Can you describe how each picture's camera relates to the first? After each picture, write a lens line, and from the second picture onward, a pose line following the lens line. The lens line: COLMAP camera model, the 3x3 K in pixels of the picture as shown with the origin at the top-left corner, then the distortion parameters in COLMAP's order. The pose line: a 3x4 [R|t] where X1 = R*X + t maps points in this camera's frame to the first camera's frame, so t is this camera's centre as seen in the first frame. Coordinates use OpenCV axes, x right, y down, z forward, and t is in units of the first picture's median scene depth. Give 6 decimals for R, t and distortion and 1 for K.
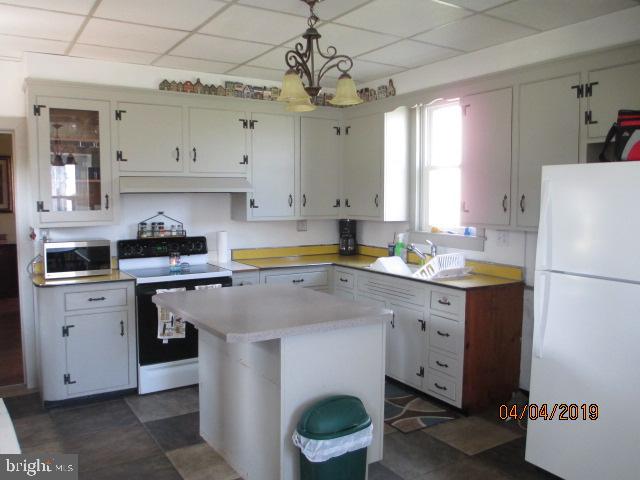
lens RADIAL K [[540.3, 0, 317.8], [0, 540.3, 237.2], [0, 0, 1]] dist [-0.066112, 0.063770]
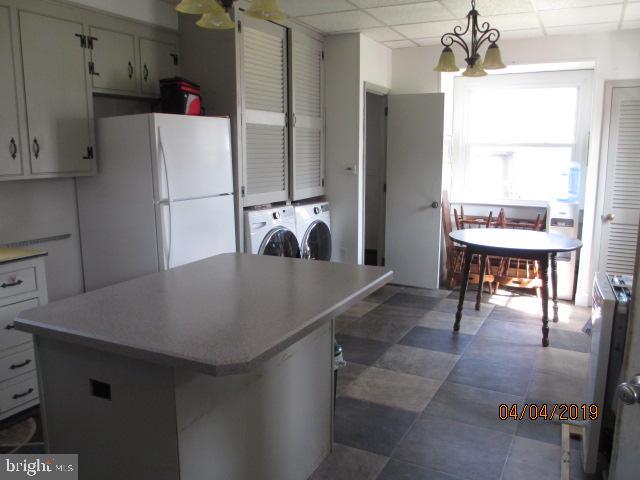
lens RADIAL K [[540.3, 0, 317.8], [0, 540.3, 237.2], [0, 0, 1]] dist [-0.066112, 0.063770]
pose [[-0.496630, -0.153847, 0.854219, -0.721996], [0.065702, 0.974679, 0.213740, -0.088288], [-0.865472, 0.162273, -0.473947, 1.169605]]
